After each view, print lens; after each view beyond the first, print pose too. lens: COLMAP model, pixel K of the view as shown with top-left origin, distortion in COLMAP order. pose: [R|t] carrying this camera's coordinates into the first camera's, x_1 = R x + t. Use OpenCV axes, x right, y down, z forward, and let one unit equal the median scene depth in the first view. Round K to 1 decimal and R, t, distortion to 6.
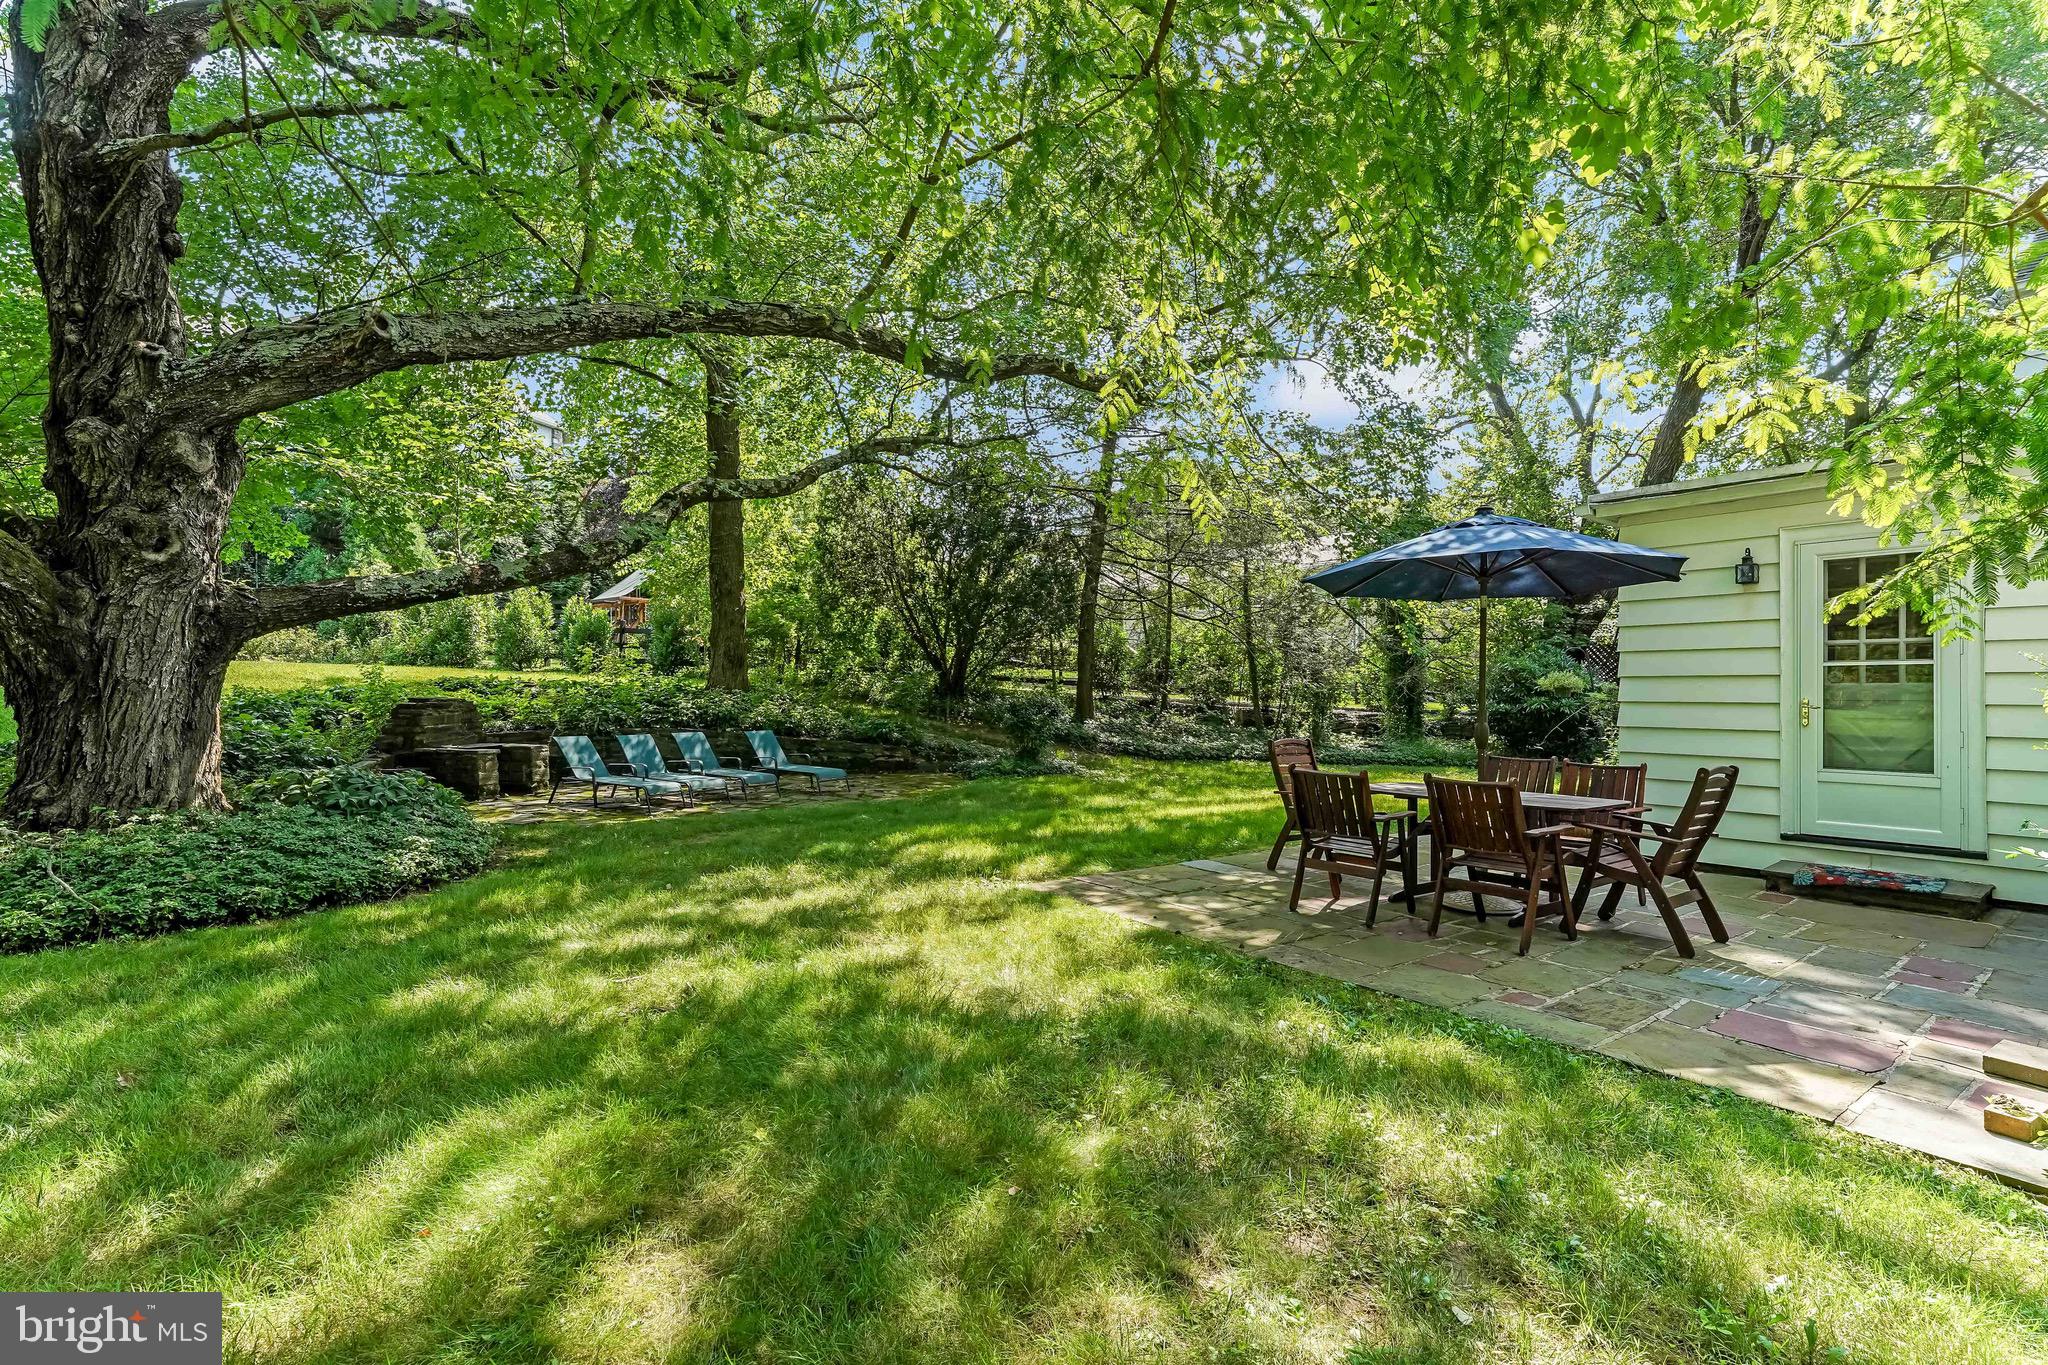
lens RADIAL K [[948.3, 0, 1024.0], [0, 948.3, 682.5], [0, 0, 1]] dist [0.002977, 0.000270]
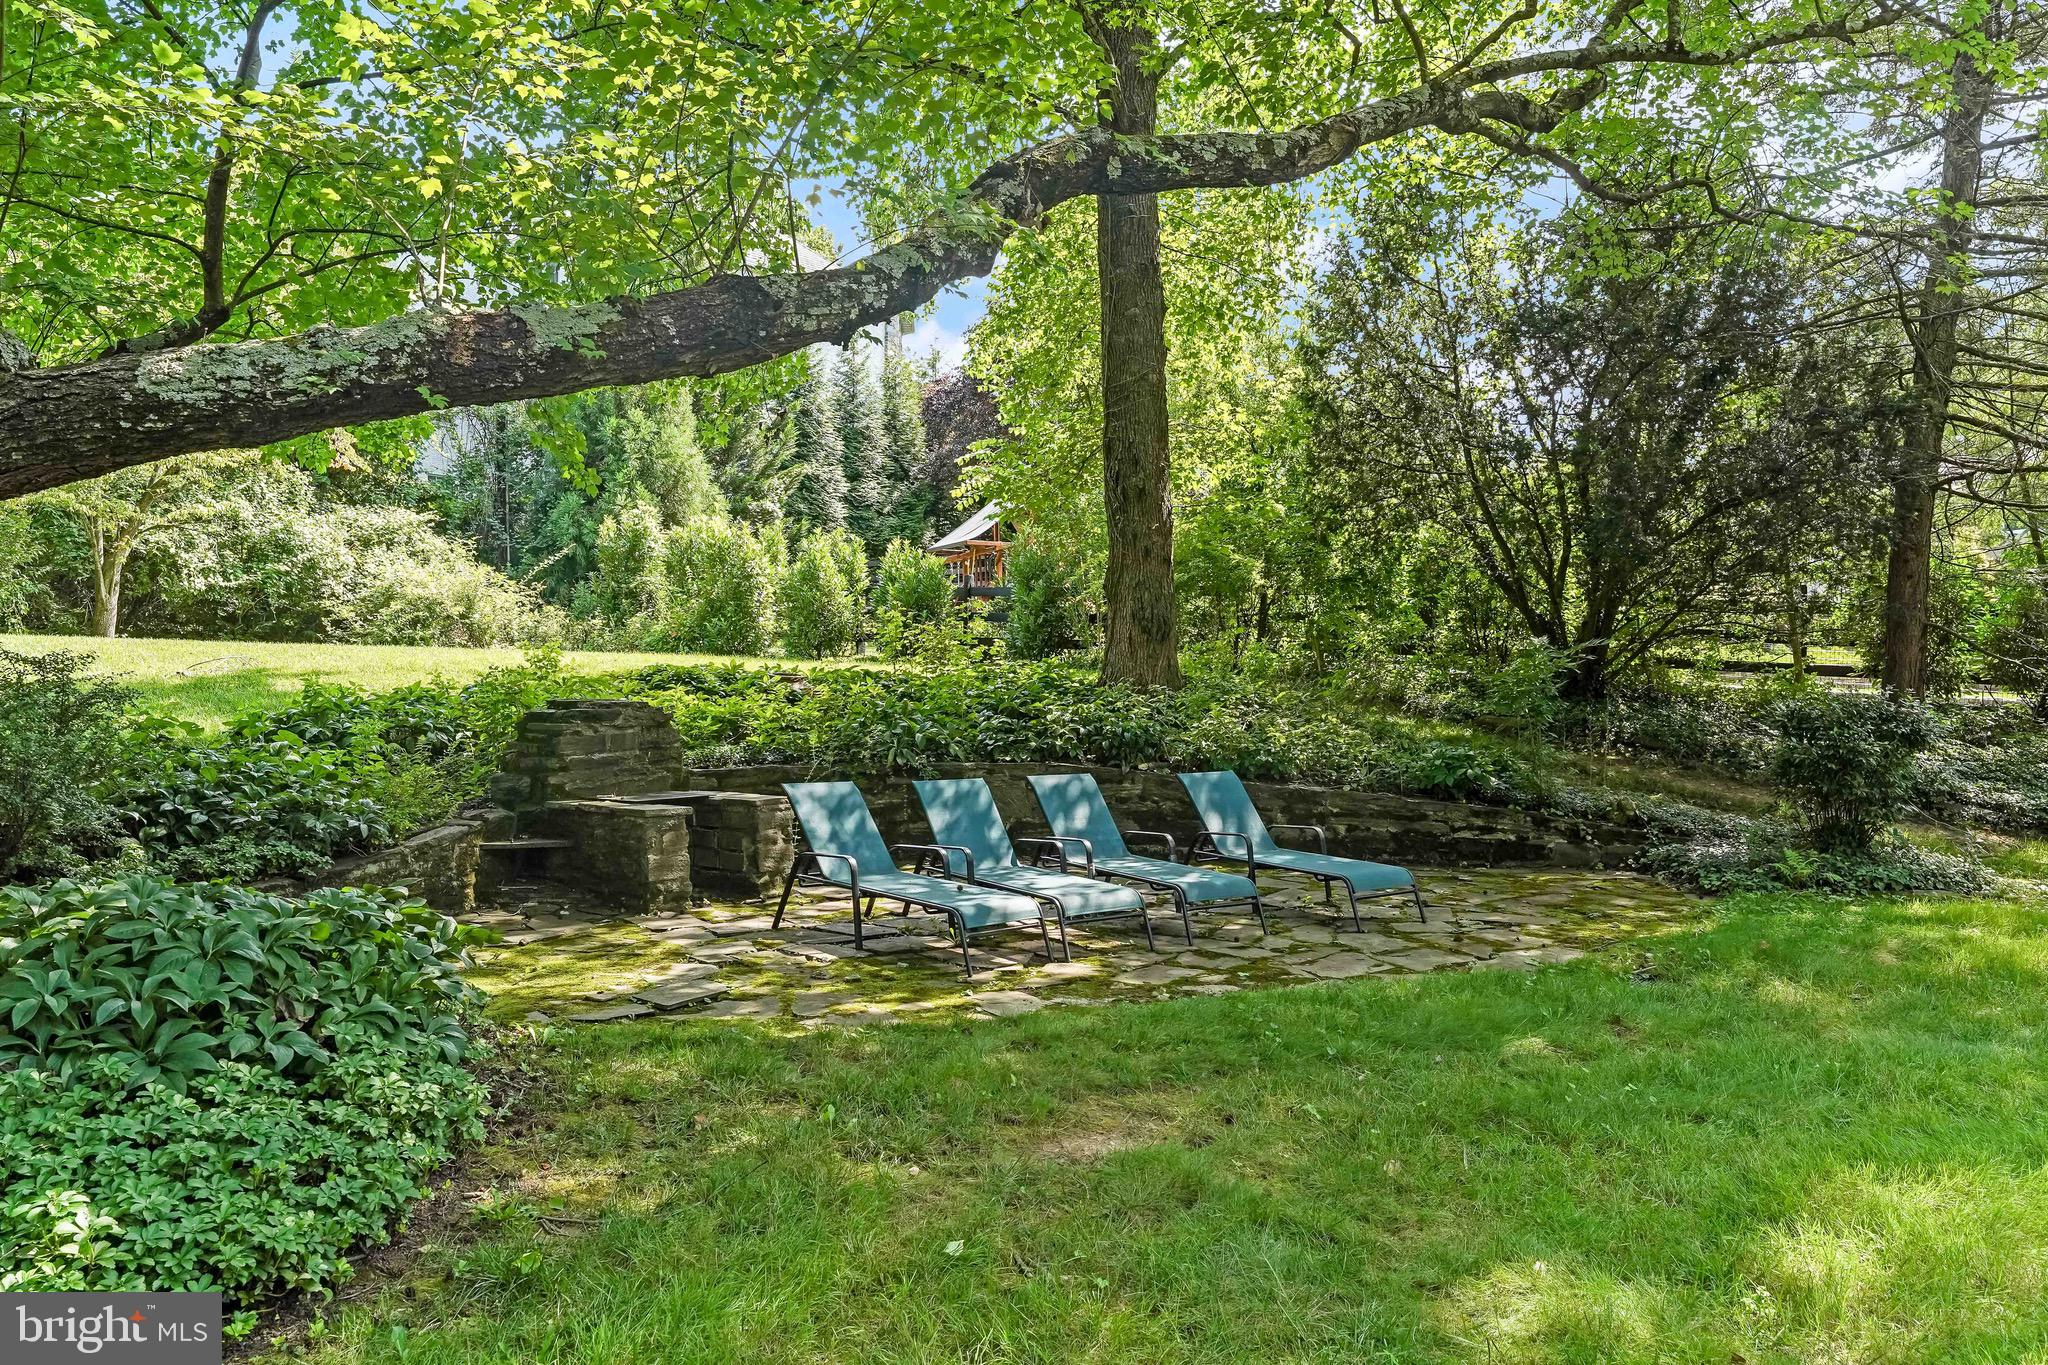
lens RADIAL K [[1422.7, 0, 1024.0], [0, 1422.7, 682.5], [0, 0, 1]] dist [0.001851, 0.000129]
pose [[0.928991, -0.007287, -0.370029, -0.093931], [0.006957, 0.999973, -0.002228, 0.007651], [0.370036, -0.000504, 0.929017, 0.287844]]
